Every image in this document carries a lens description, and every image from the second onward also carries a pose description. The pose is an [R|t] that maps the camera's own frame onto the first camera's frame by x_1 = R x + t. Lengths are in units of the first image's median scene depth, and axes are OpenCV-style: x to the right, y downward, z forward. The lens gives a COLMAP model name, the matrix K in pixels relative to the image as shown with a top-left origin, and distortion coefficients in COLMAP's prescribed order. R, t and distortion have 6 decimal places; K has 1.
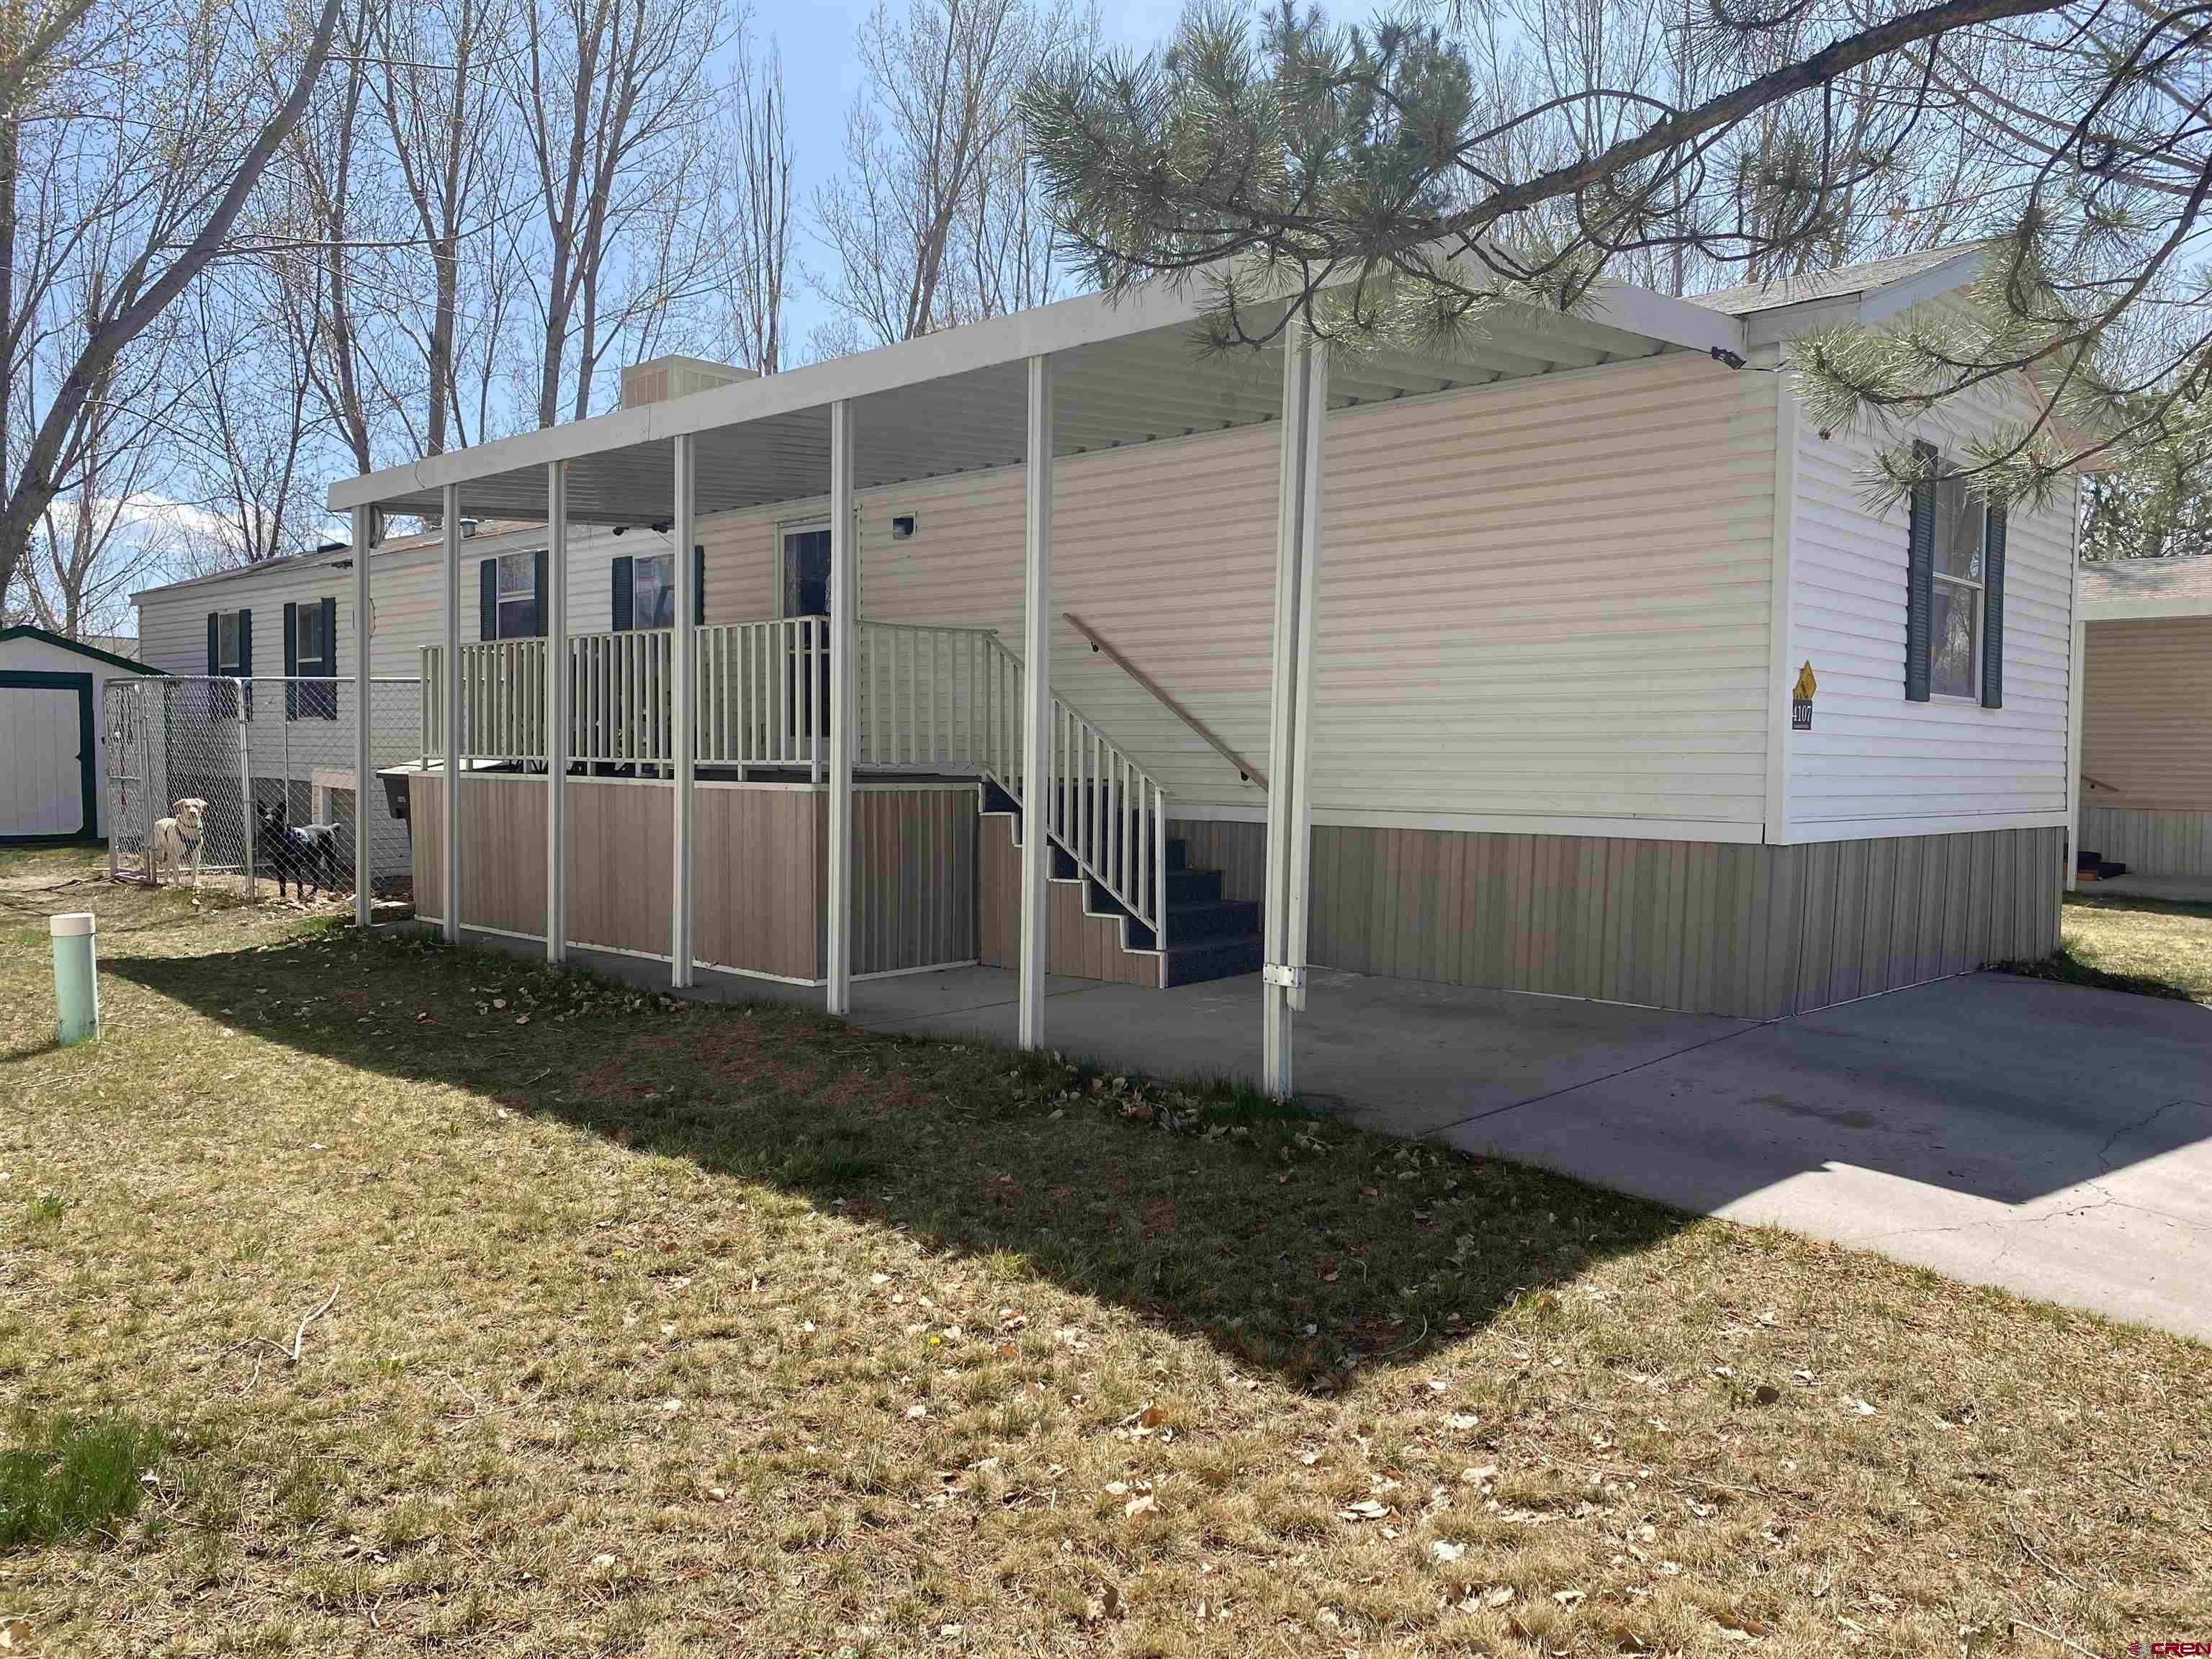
lens RADIAL K [[1695.9, 0, 1096.8], [0, 1695.9, 829.5], [0, 0, 1]] dist [0.014260, -0.006670]
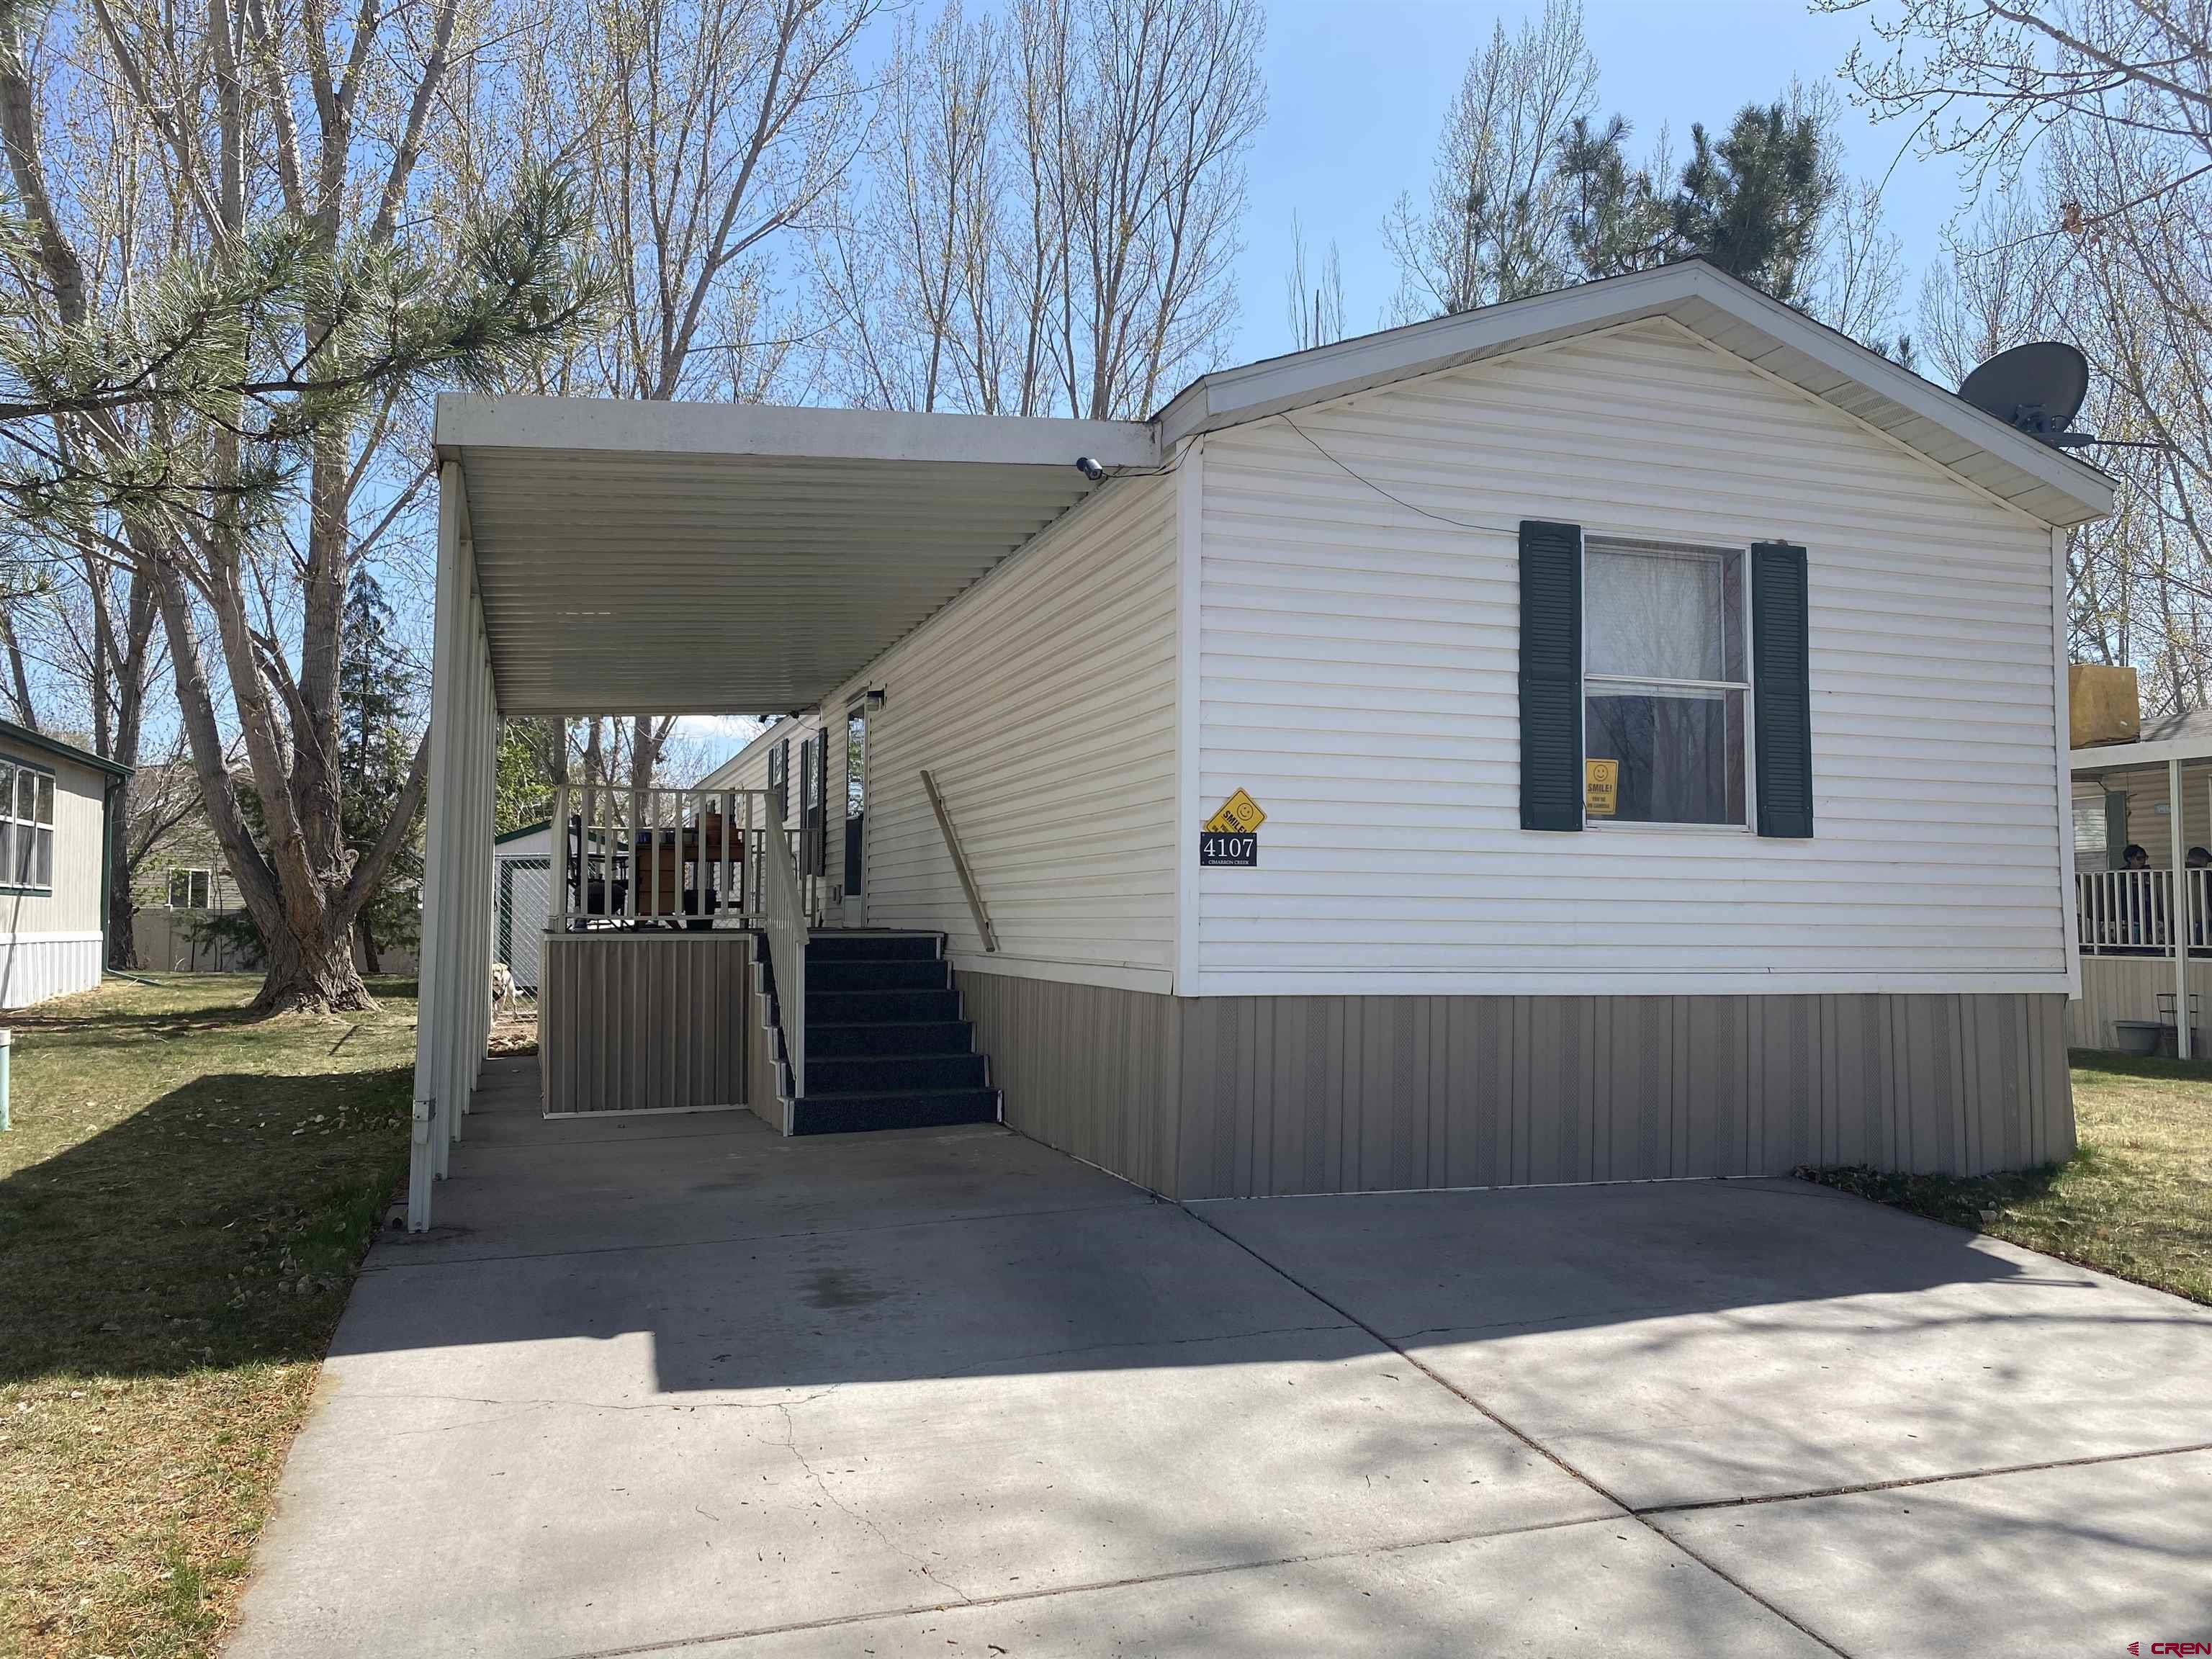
lens RADIAL K [[1695.9, 0, 1096.8], [0, 1695.9, 829.5], [0, 0, 1]] dist [0.014260, -0.006670]
pose [[0.881143, -0.031384, -0.471808, 0.614310], [-0.017631, 0.994920, -0.099108, 0.007954], [0.472522, 0.095647, 0.876114, 0.166540]]
